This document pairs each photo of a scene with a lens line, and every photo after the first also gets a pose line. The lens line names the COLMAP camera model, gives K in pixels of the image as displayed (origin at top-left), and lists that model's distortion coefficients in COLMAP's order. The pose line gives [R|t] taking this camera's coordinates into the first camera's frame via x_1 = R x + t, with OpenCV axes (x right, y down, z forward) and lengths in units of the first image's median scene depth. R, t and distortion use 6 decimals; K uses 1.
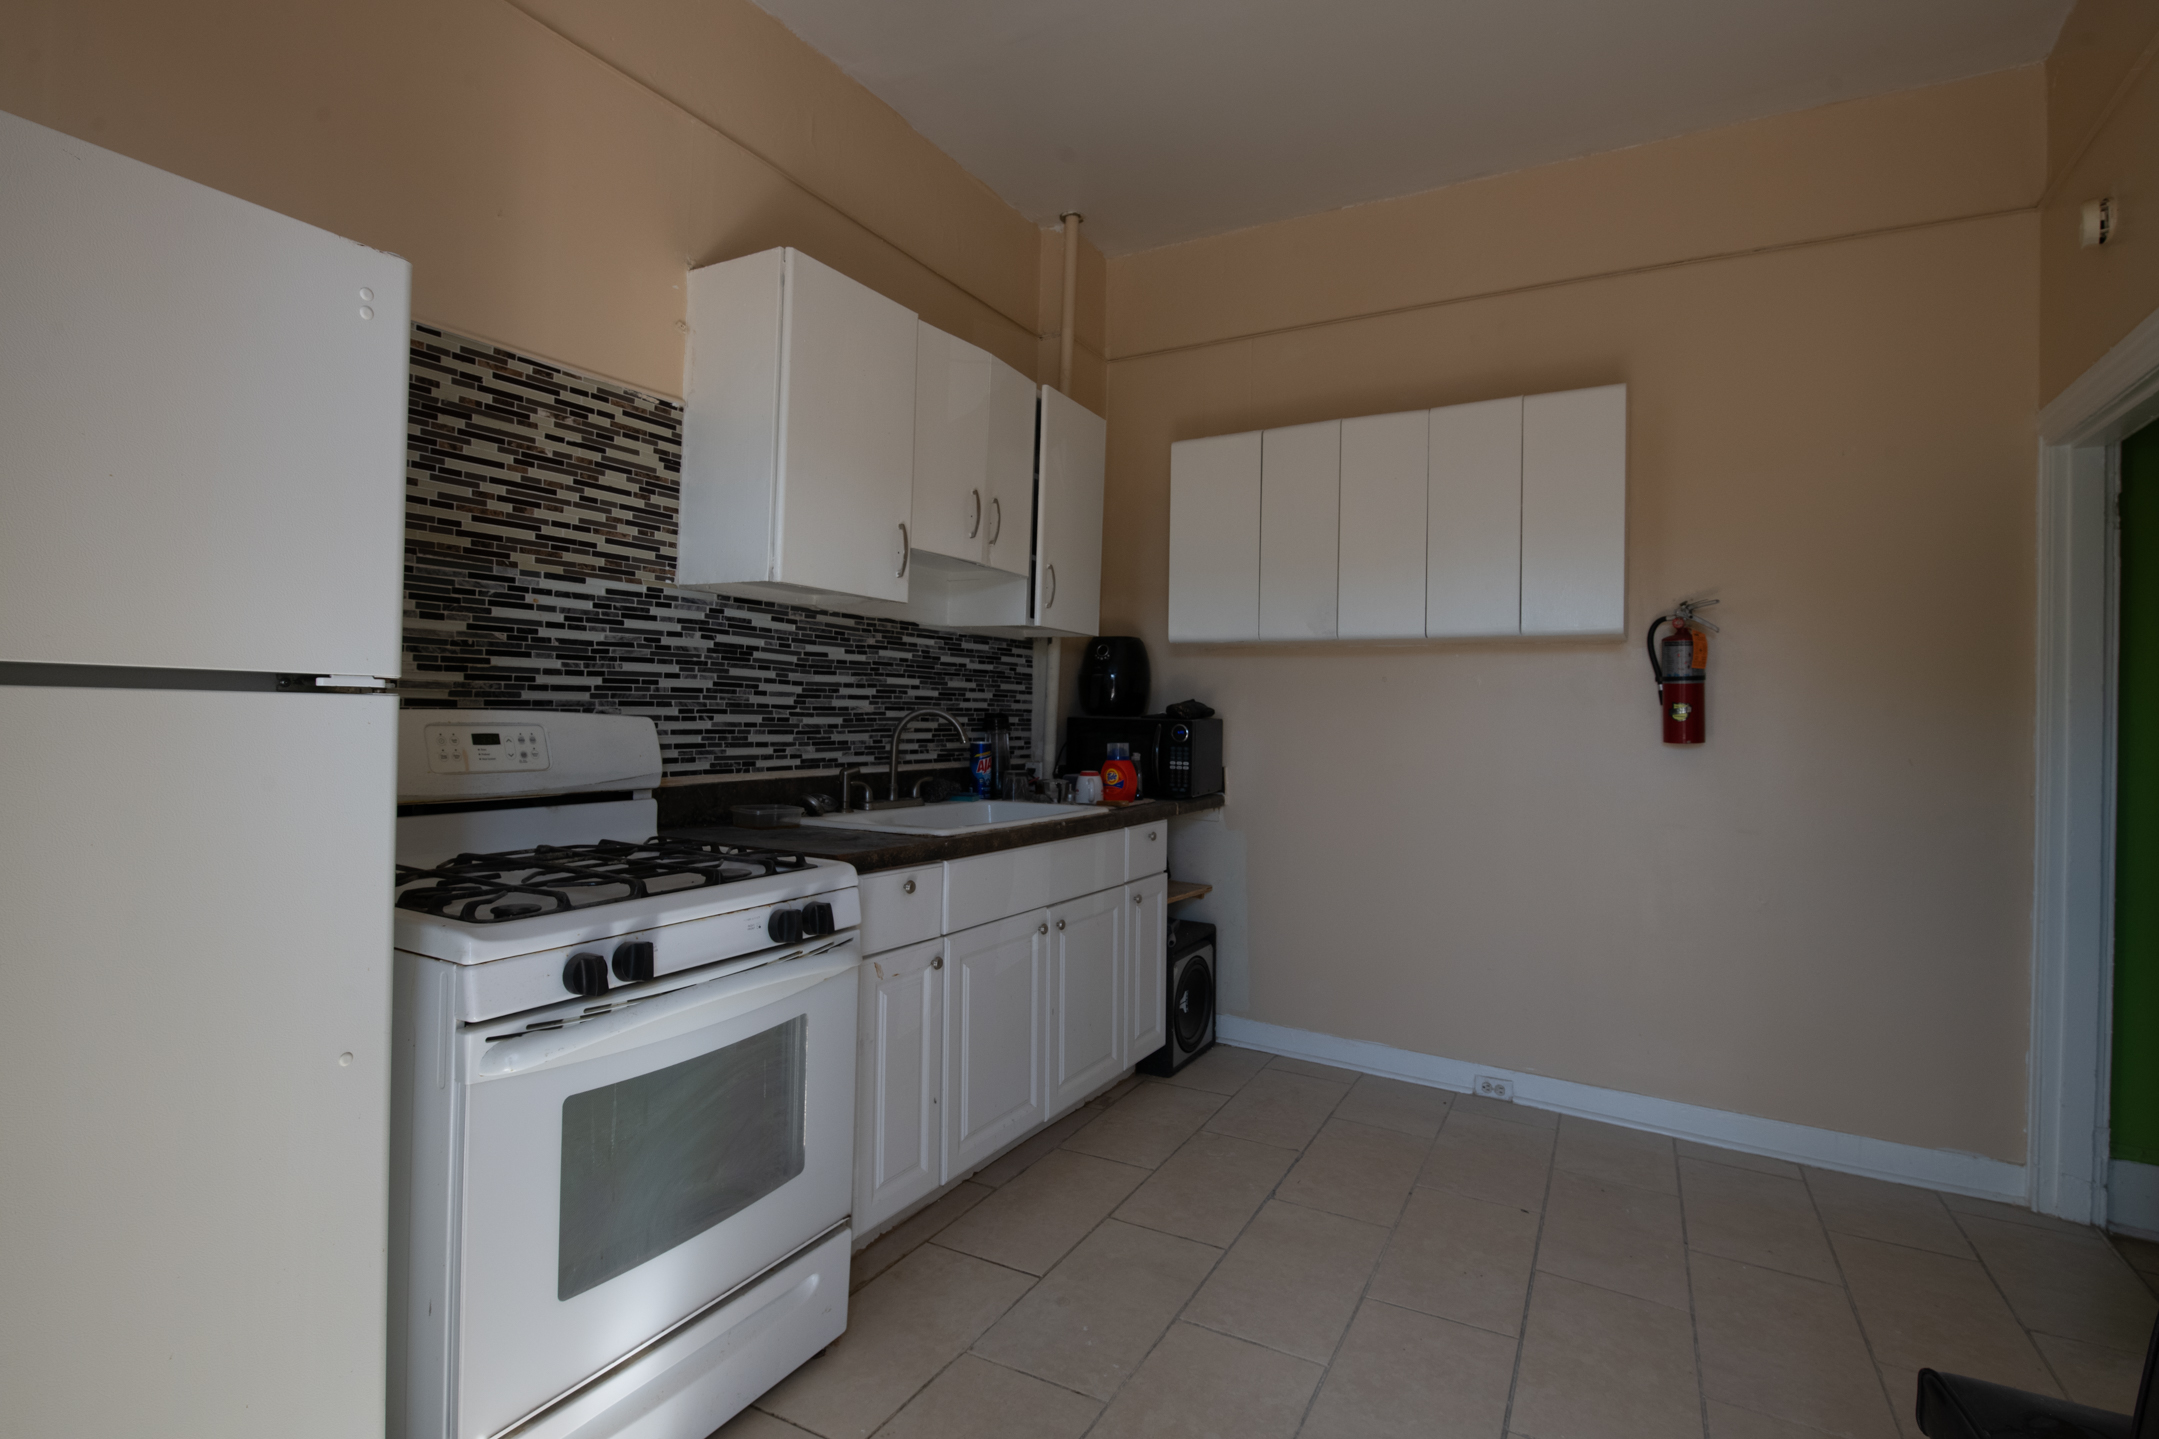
lens RADIAL K [[1045.9, 0, 1065.9], [0, 1045.9, 711.7], [0, 0, 1]] dist [0.003731, -0.000089]
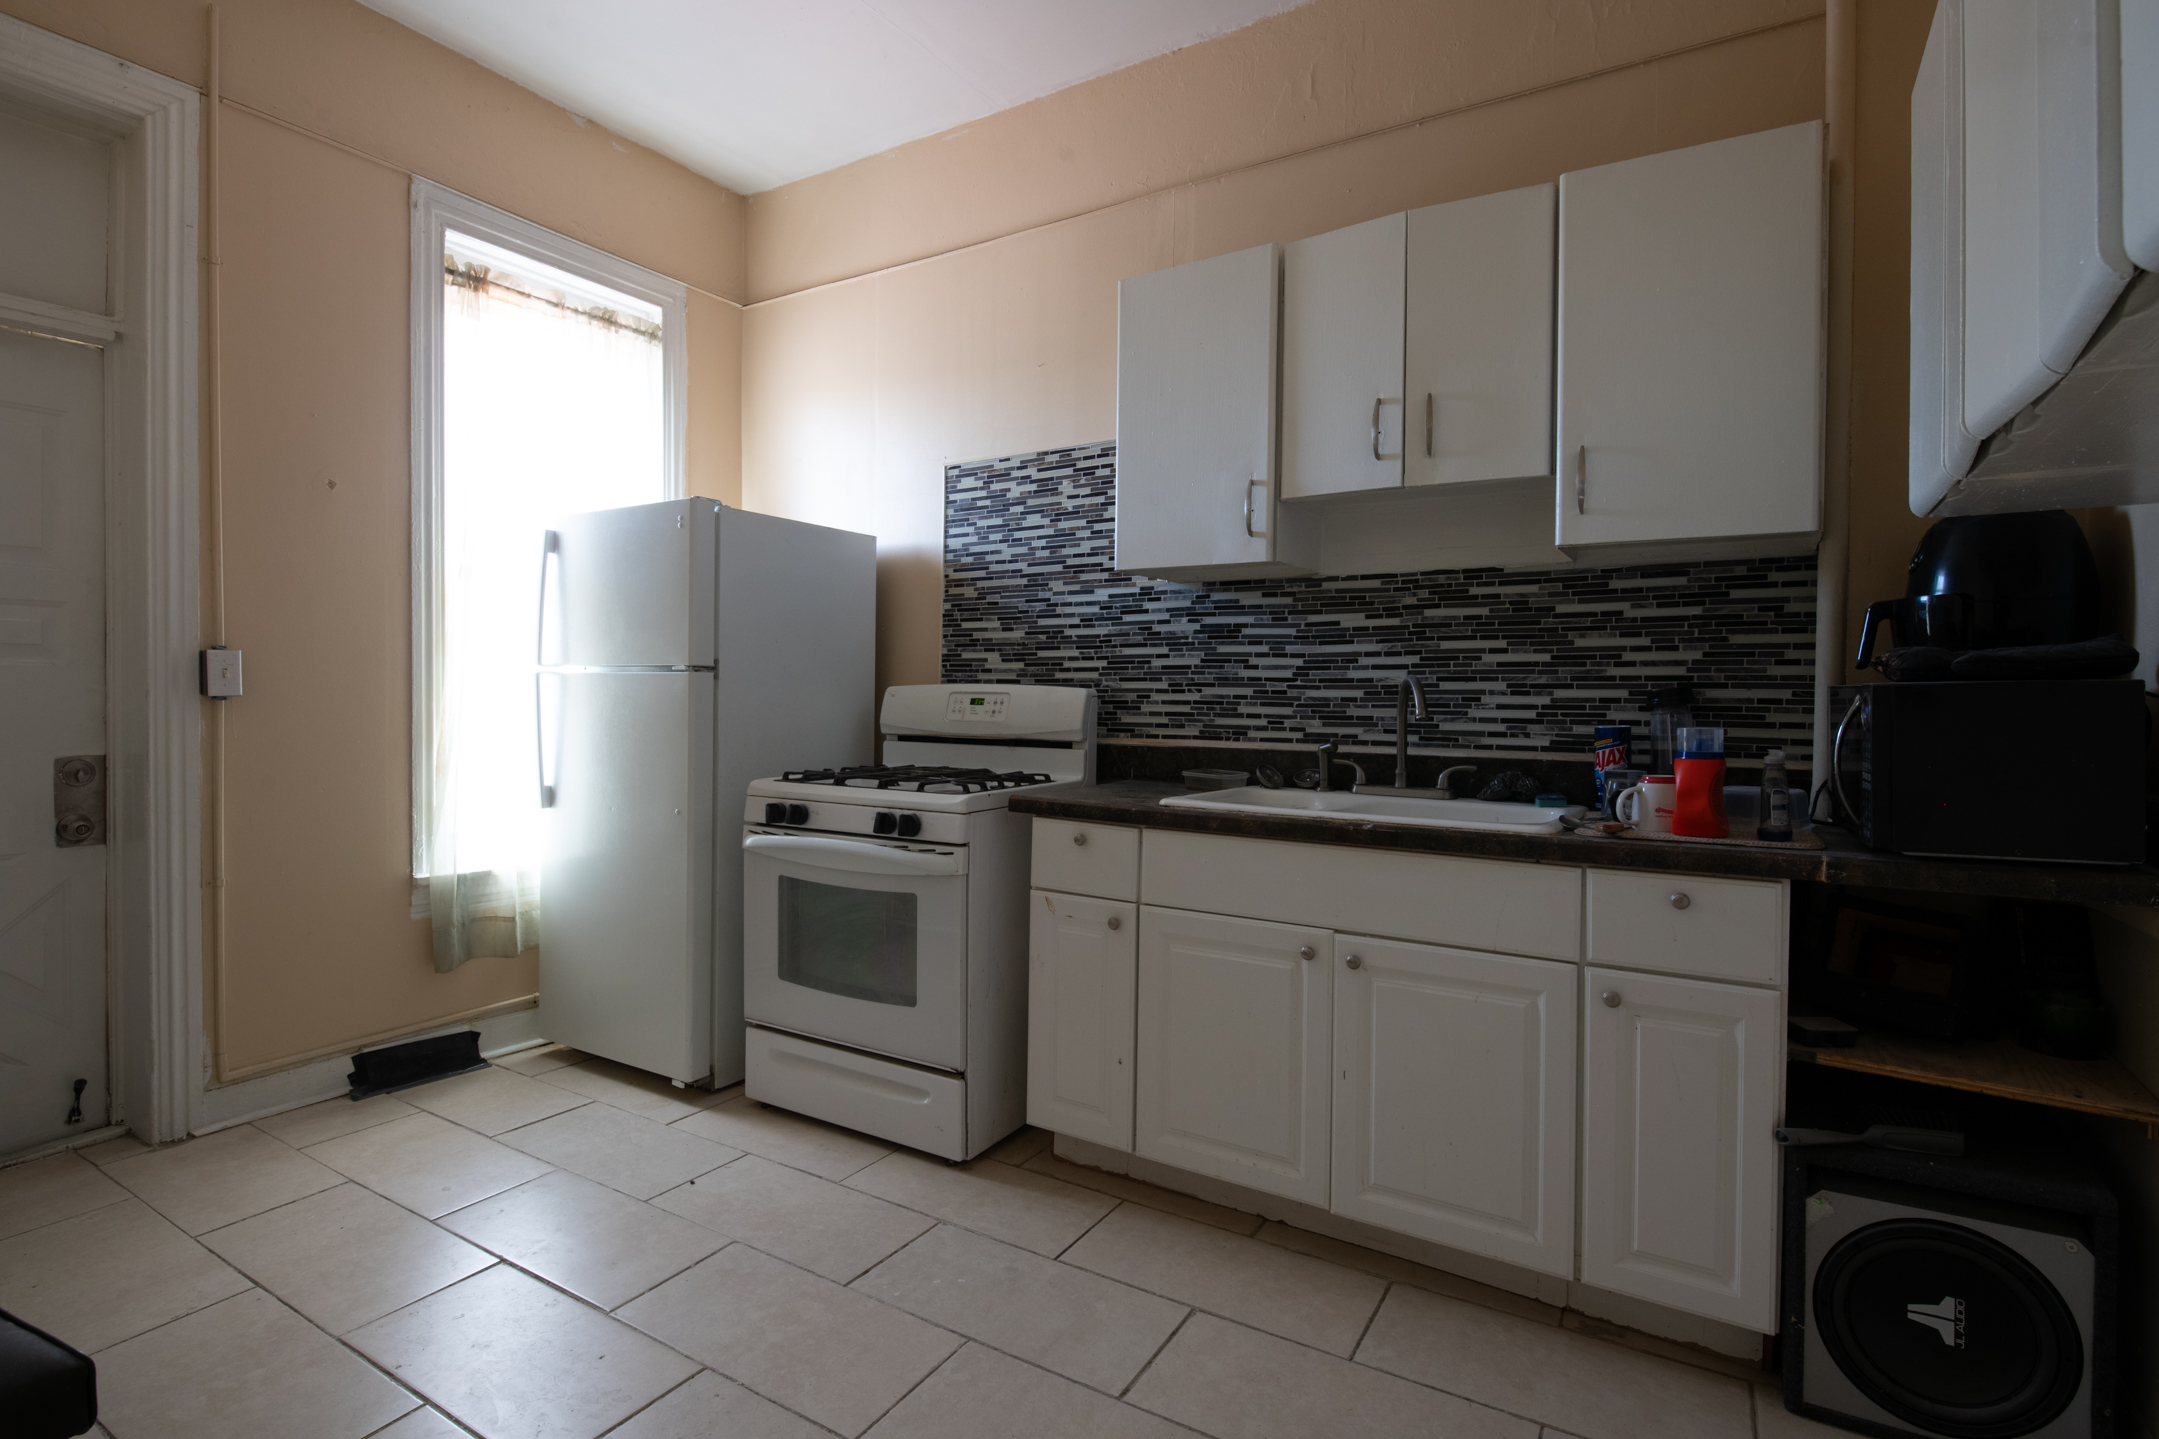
lens RADIAL K [[1045.9, 0, 1065.6], [0, 1045.9, 710.4], [0, 0, 1]] dist [0.003731, -0.000089]
pose [[-0.059647, 0.003018, -0.998215, 0.785047], [-0.005050, 0.999982, 0.003325, 0.023743], [0.998207, 0.005240, -0.059631, 0.885872]]
